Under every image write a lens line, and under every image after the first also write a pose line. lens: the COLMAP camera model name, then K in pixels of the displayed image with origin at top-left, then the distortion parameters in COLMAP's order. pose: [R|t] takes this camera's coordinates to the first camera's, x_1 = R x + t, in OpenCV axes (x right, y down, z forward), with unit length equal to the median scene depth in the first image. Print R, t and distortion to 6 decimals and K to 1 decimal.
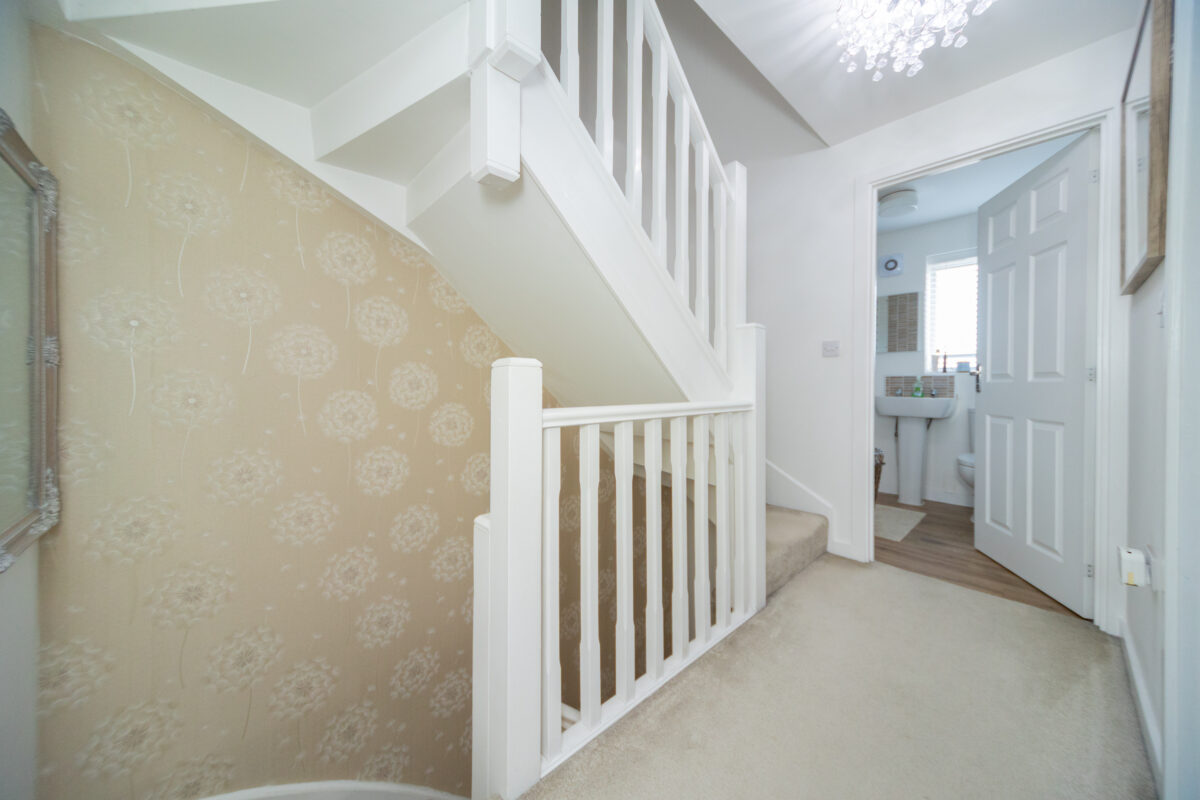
lens RADIAL K [[412.4, 0, 594.9], [0, 412.4, 387.5], [0, 0, 1]] dist [0.011995, 0.000026]
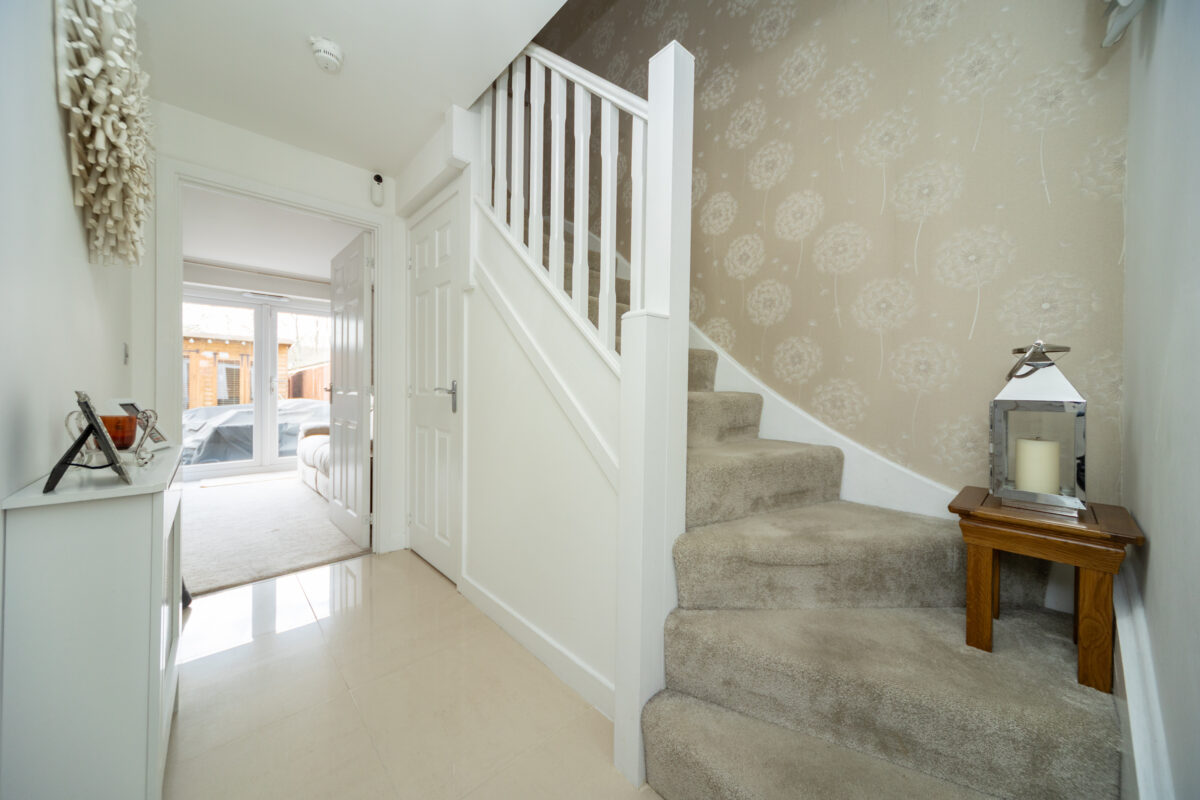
lens RADIAL K [[419.6, 0, 598.4], [0, 419.6, 394.3], [0, 0, 1]] dist [0.011552, -0.000027]
pose [[0.008855, 0.007821, -0.999930, 0.560169], [-0.015419, 0.999852, 0.007684, 0.415099], [0.999842, 0.015350, 0.008975, 0.511996]]
